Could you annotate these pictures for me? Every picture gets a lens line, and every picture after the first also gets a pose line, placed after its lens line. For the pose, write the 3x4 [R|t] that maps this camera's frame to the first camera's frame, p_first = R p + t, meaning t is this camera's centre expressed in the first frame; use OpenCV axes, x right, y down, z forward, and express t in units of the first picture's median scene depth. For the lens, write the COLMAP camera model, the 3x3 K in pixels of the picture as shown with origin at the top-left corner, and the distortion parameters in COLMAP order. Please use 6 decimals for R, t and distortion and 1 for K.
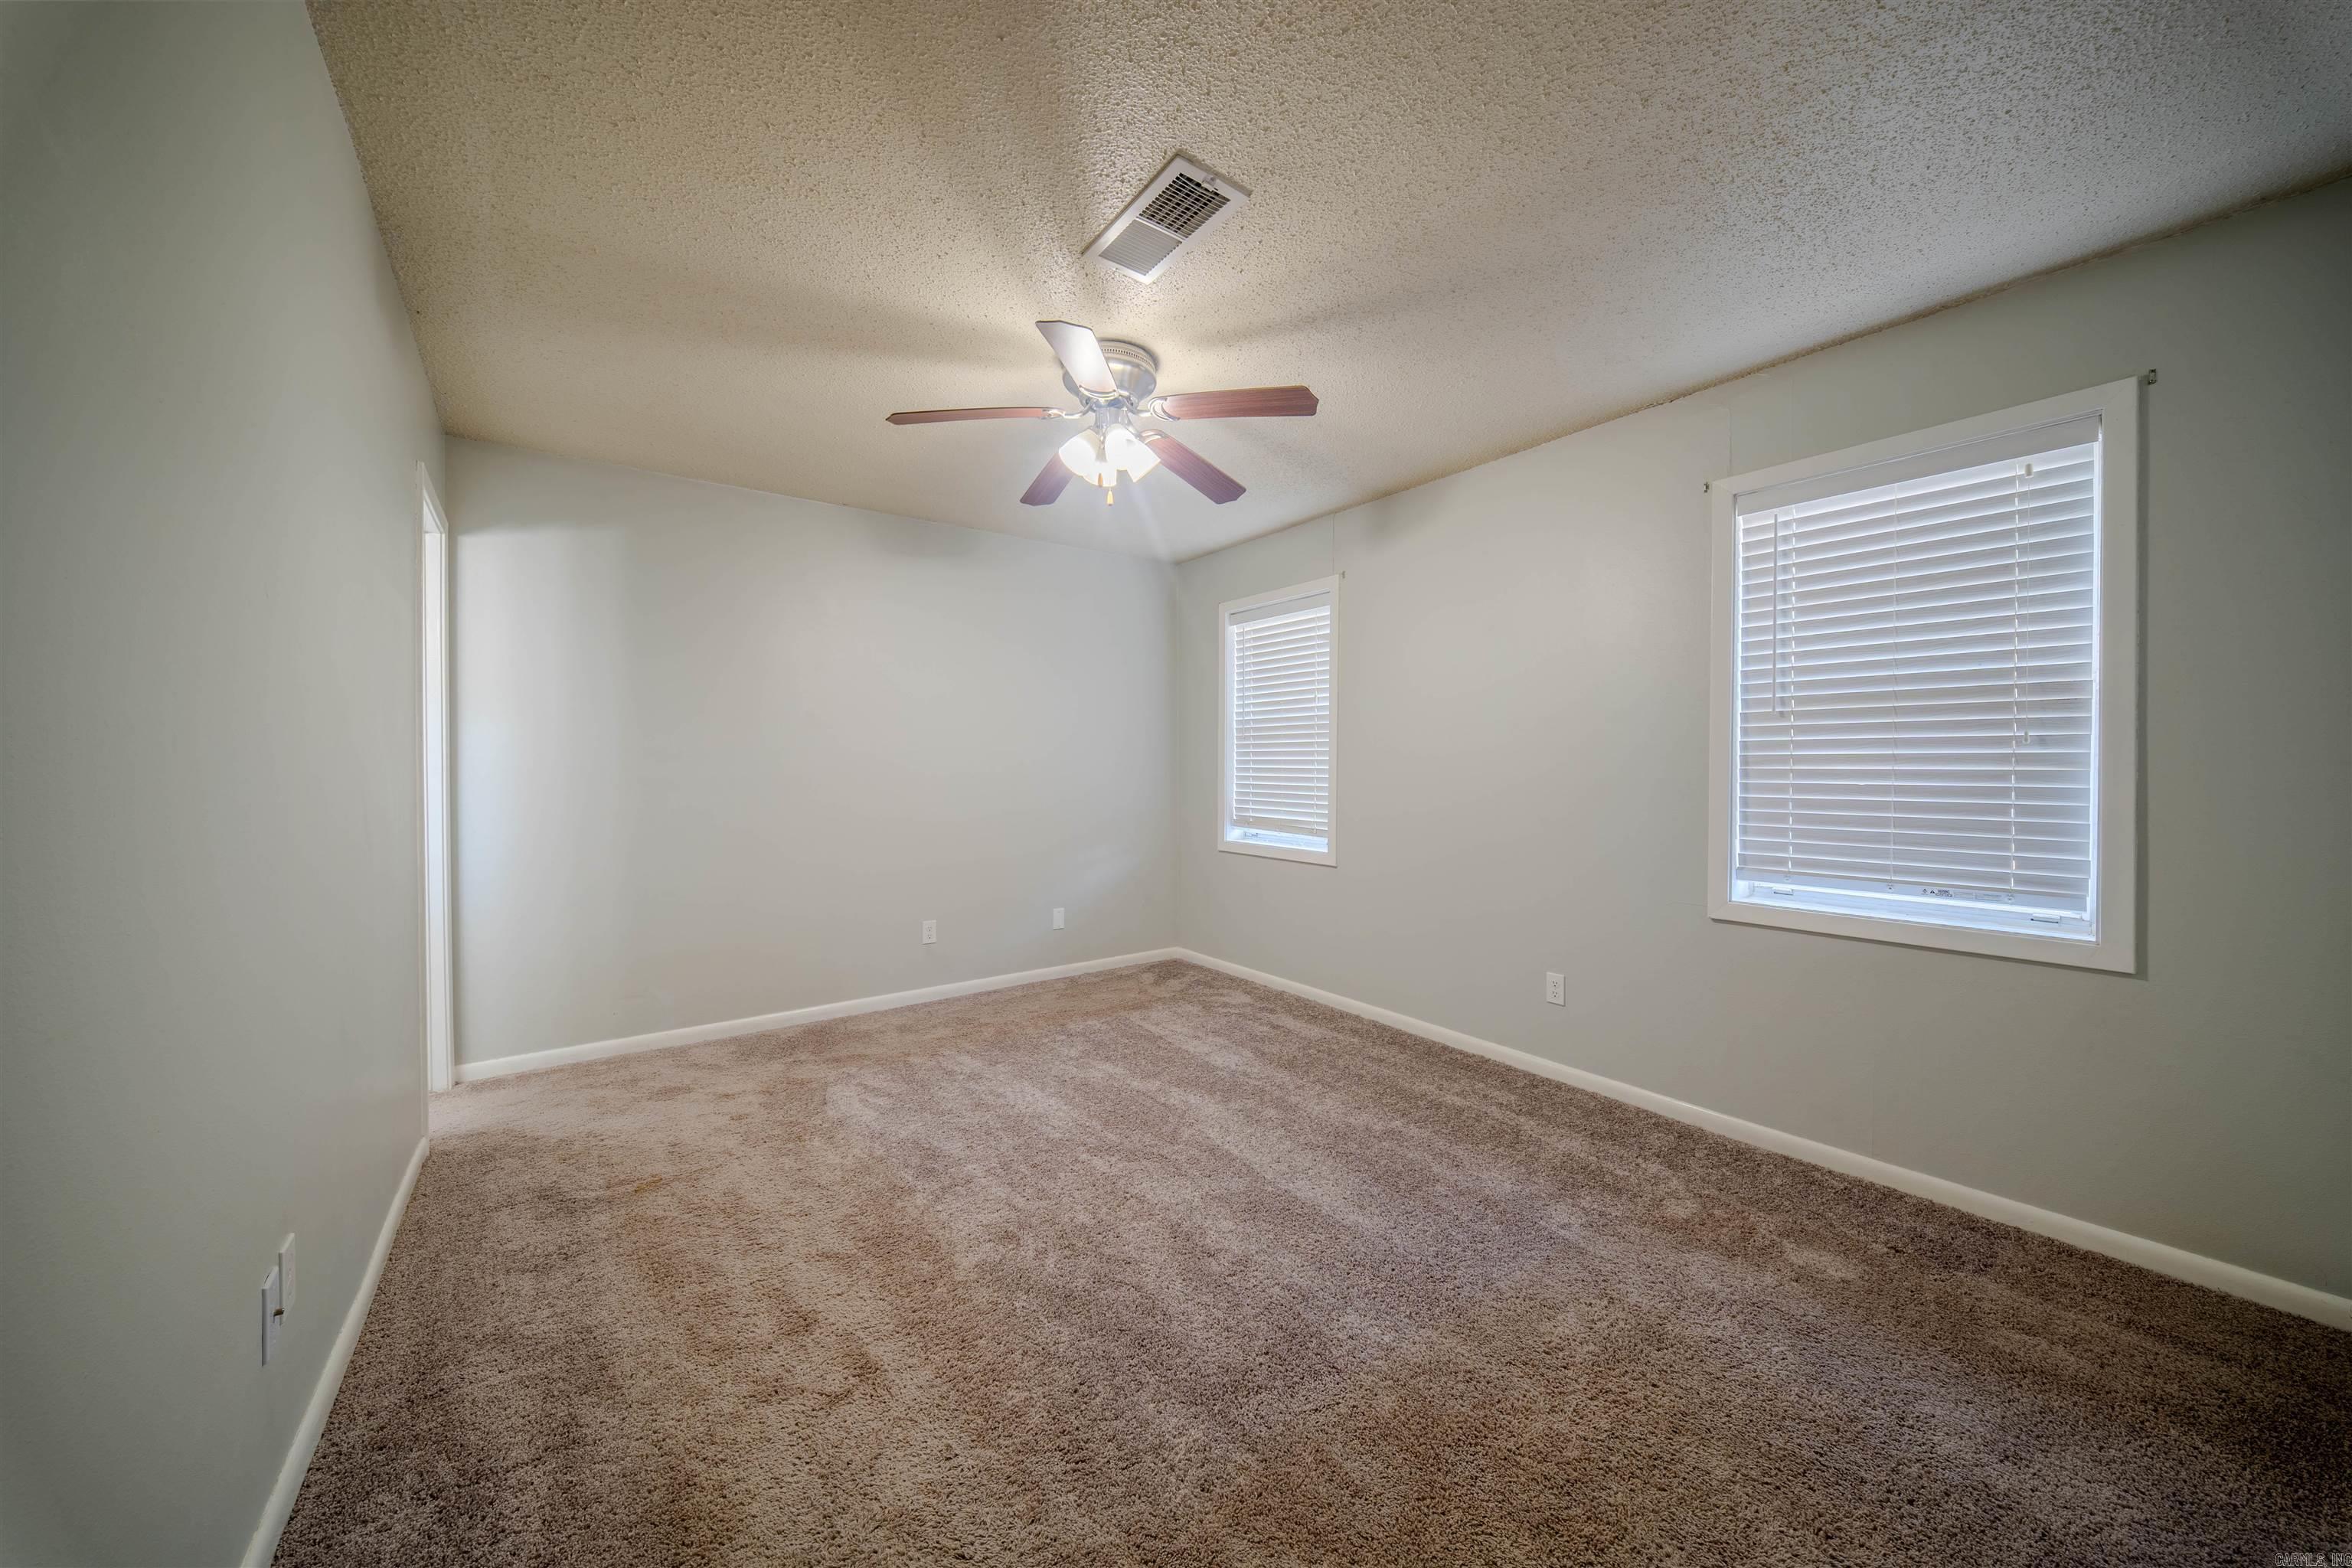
lens RADIAL K [[816.7, 0, 1169.8], [0, 816.7, 773.3], [0, 0, 1]] dist [-0.003422, -0.001502]
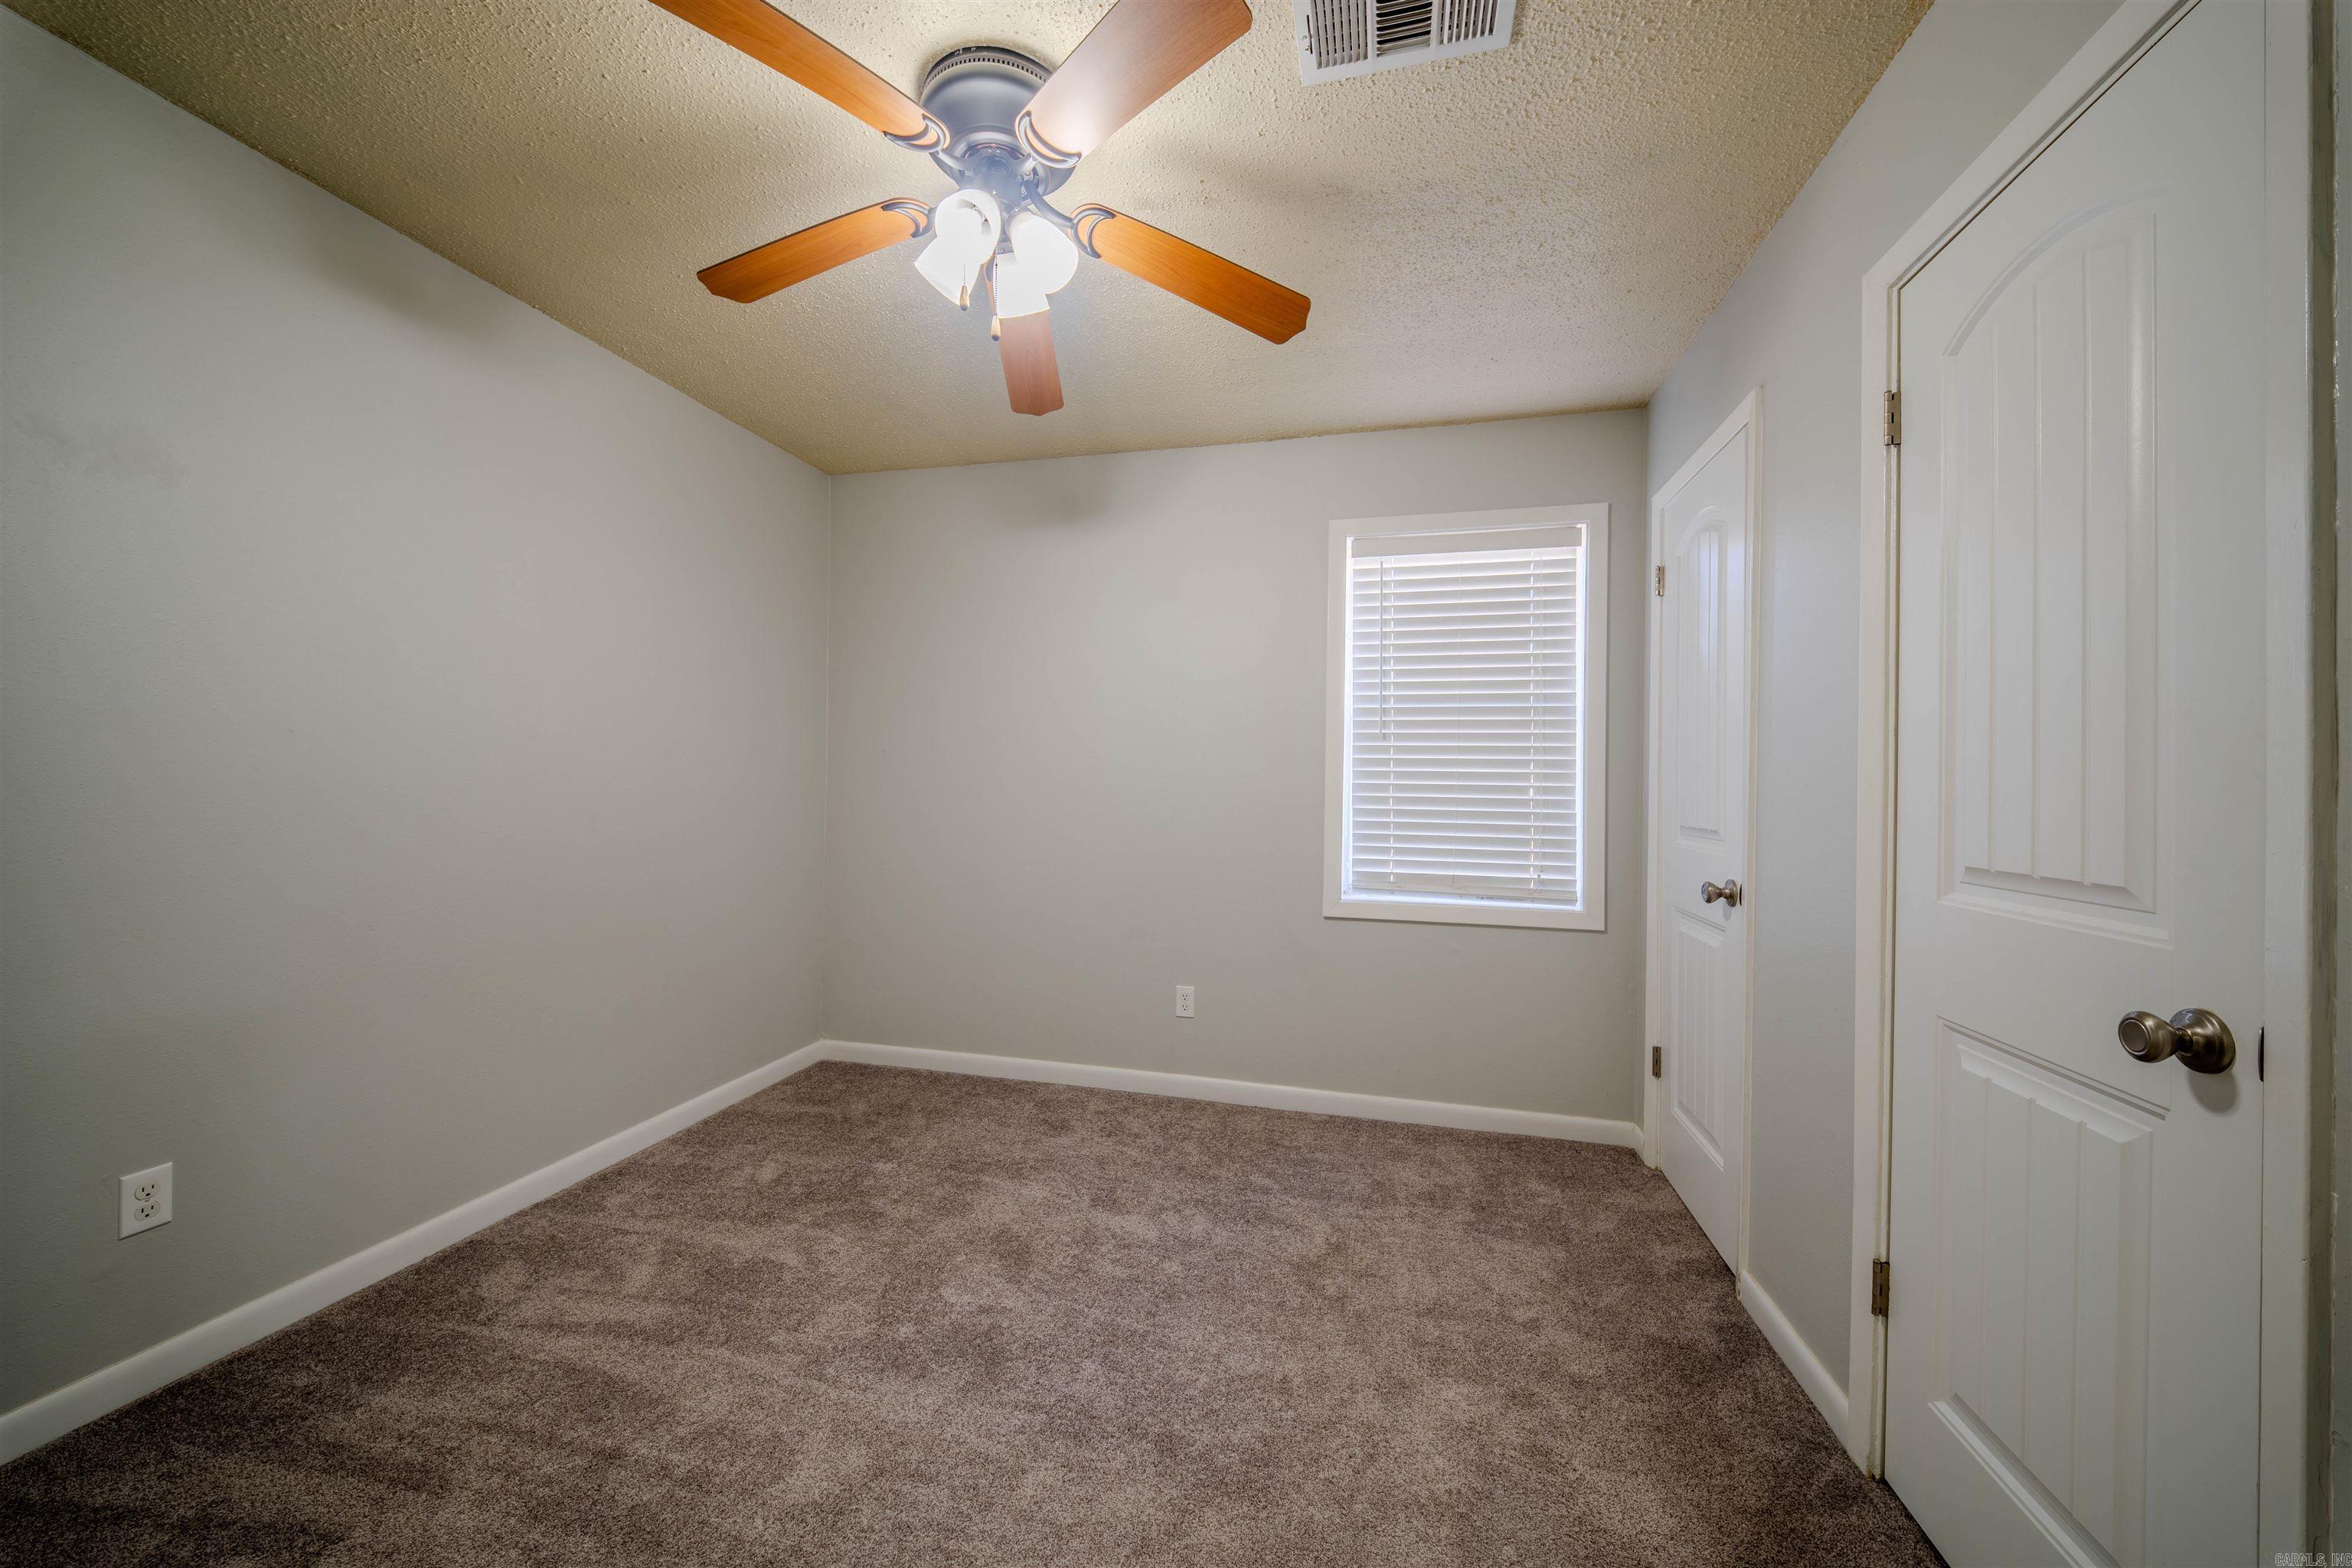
lens RADIAL K [[816.7, 0, 1175.3], [0, 816.7, 790.4], [0, 0, 1]] dist [-0.003422, -0.001502]
pose [[0.770942, -0.002059, 0.636902, -0.208506], [-0.004080, 0.999958, 0.008171, -0.002497], [-0.636892, -0.008898, 0.770901, 0.289237]]
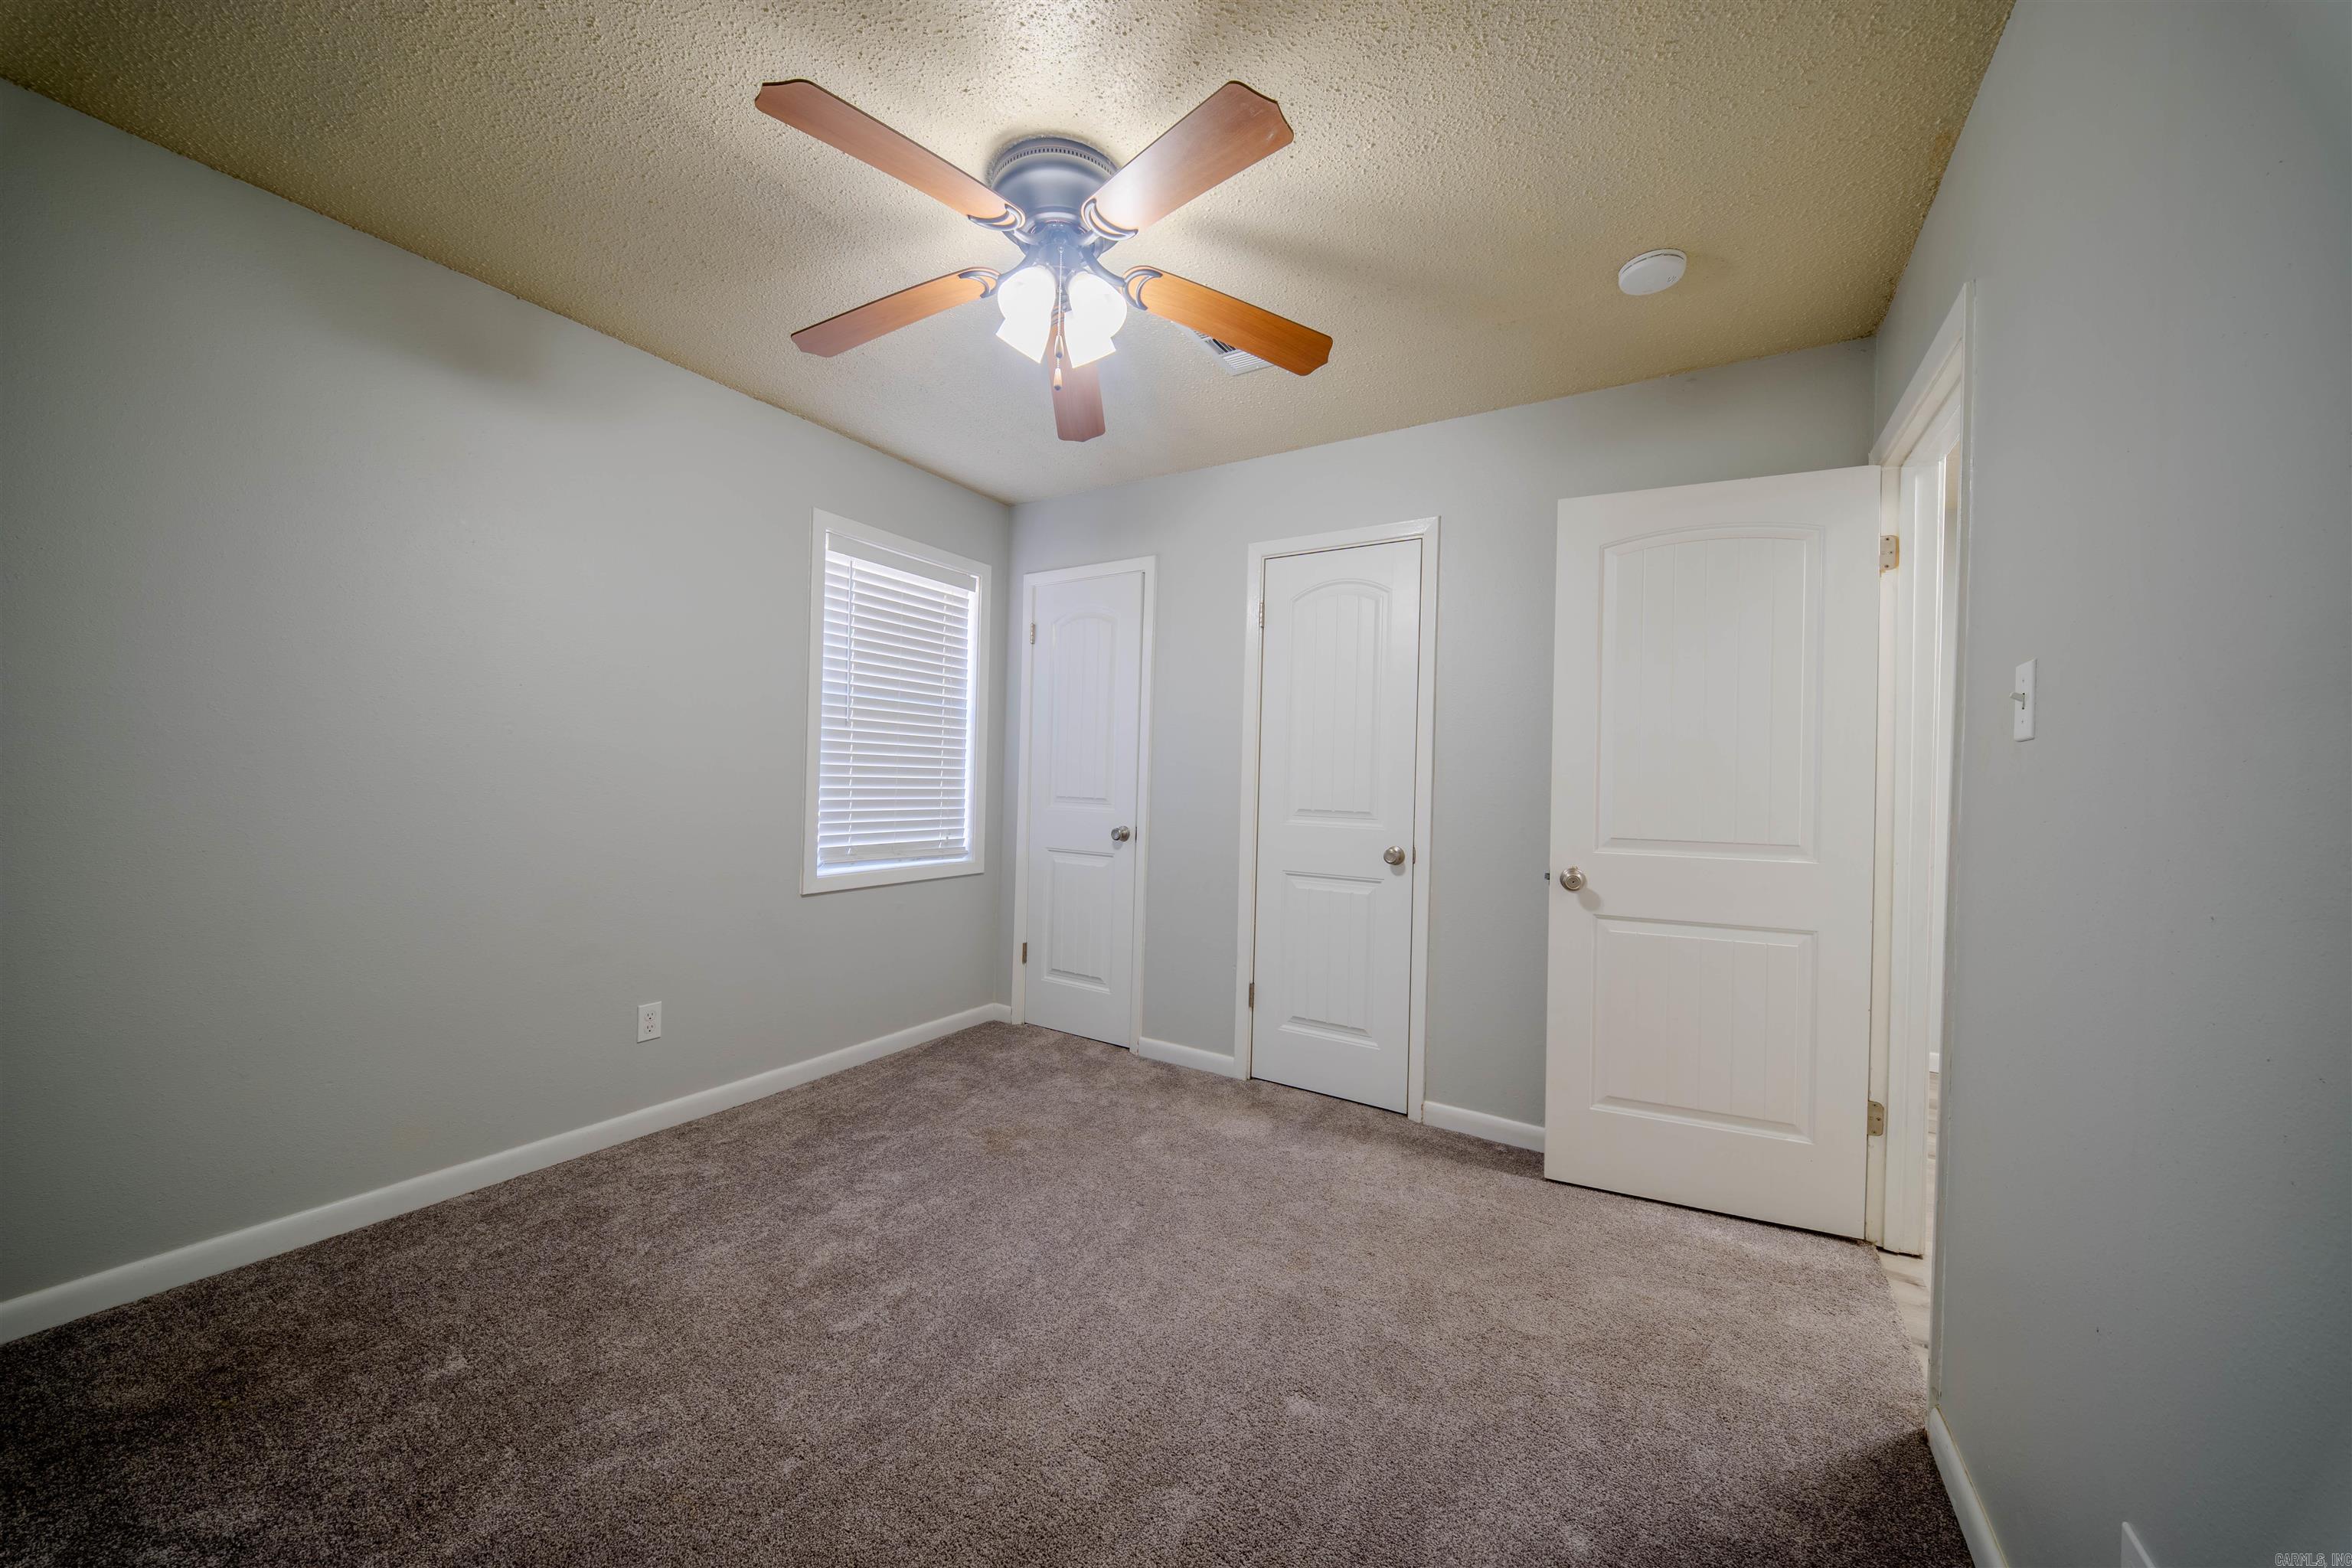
lens RADIAL K [[816.7, 0, 1181.2], [0, 816.7, 798.0], [0, 0, 1]] dist [-0.003422, -0.001502]
pose [[-0.371069, -0.041626, 0.927672, -0.611863], [-0.025548, 0.999074, 0.034610, -0.010446], [-0.928254, -0.010857, -0.371789, 0.978345]]
